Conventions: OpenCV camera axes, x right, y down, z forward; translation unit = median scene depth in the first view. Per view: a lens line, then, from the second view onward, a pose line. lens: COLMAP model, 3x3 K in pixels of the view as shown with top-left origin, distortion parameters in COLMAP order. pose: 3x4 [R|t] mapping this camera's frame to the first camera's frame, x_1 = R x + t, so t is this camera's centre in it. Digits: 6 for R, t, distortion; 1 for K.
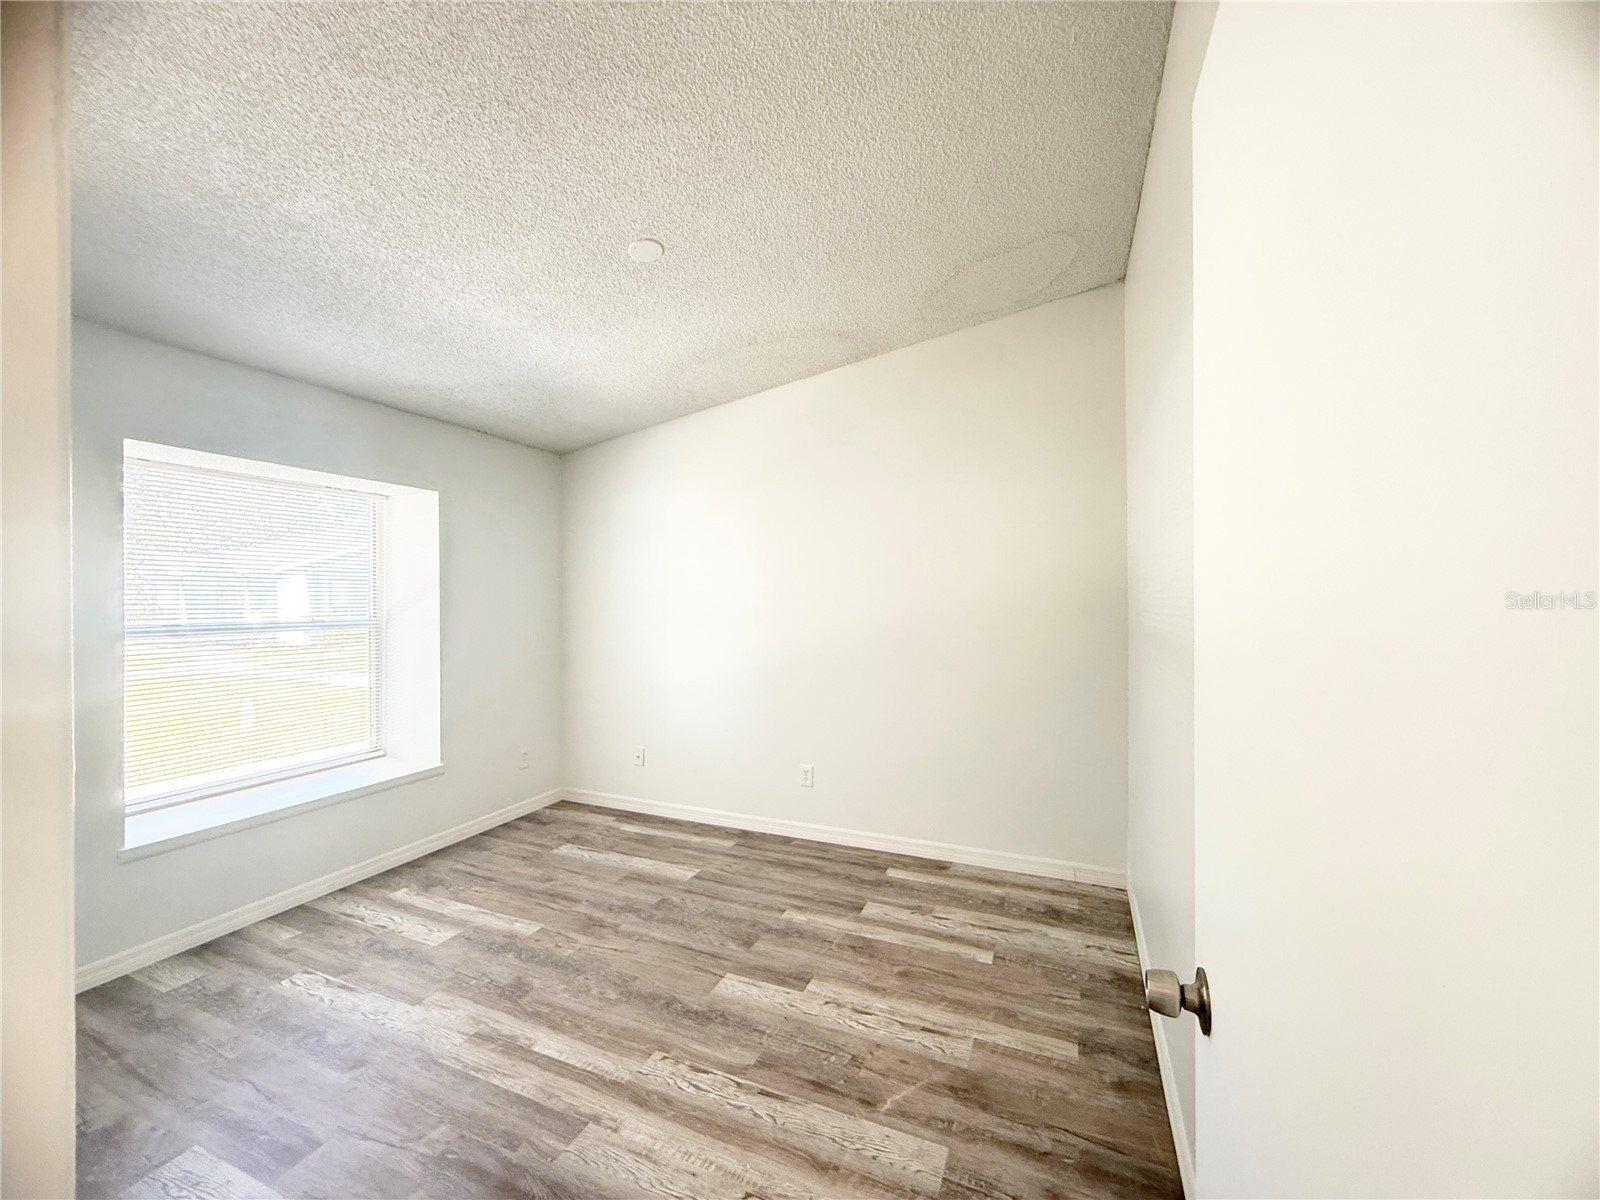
lens RADIAL K [[634.5, 0, 792.1], [0, 634.5, 595.2], [0, 0, 1]] dist [0.003469, -0.000653]
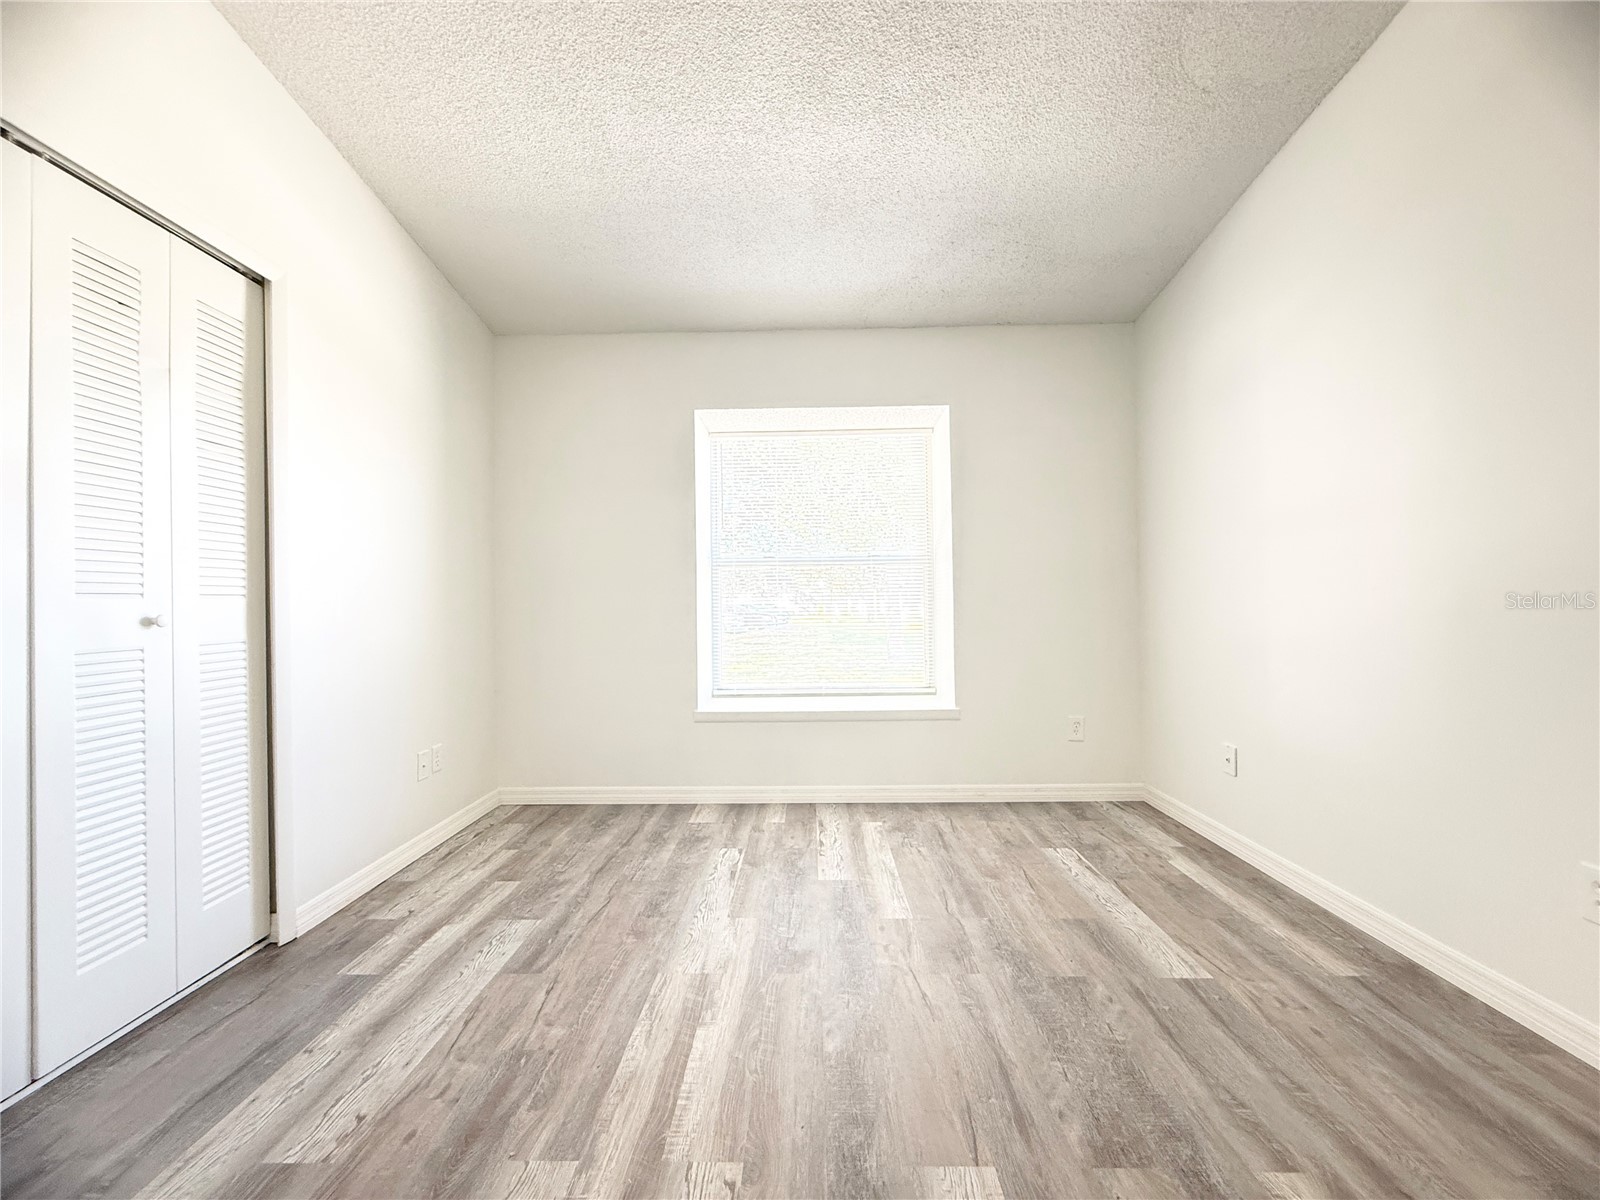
lens RADIAL K [[634.5, 0, 795.9], [0, 634.5, 595.7], [0, 0, 1]] dist [0.003469, -0.000653]
pose [[0.378402, -0.016178, -0.925500, 0.258159], [0.017149, 0.999798, -0.010465, 0.153749], [0.925482, -0.011912, 0.378603, 0.616482]]
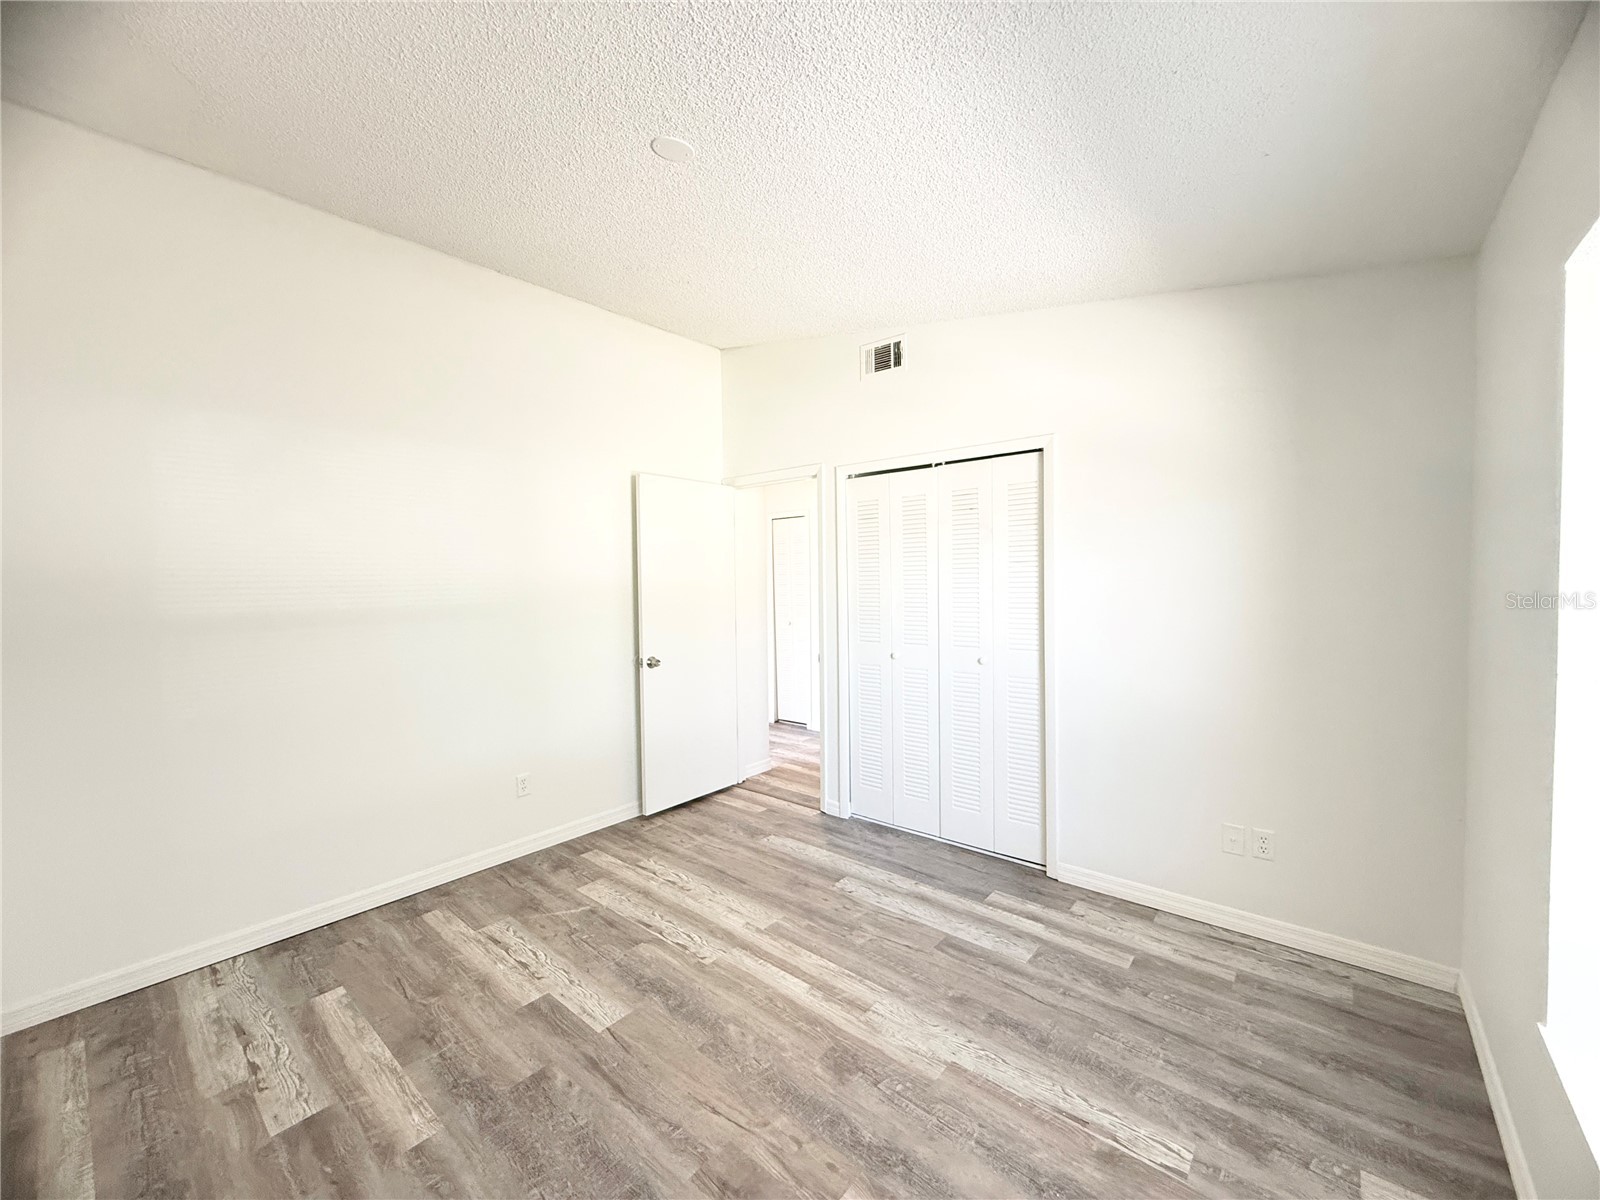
lens RADIAL K [[634.5, 0, 799.0], [0, 634.5, 597.1], [0, 0, 1]] dist [0.003469, -0.000653]
pose [[-0.957693, 0.007300, 0.287700, -0.534664], [0.014552, 0.999628, 0.023077, 0.007009], [-0.287425, 0.026287, -0.957442, 1.528561]]
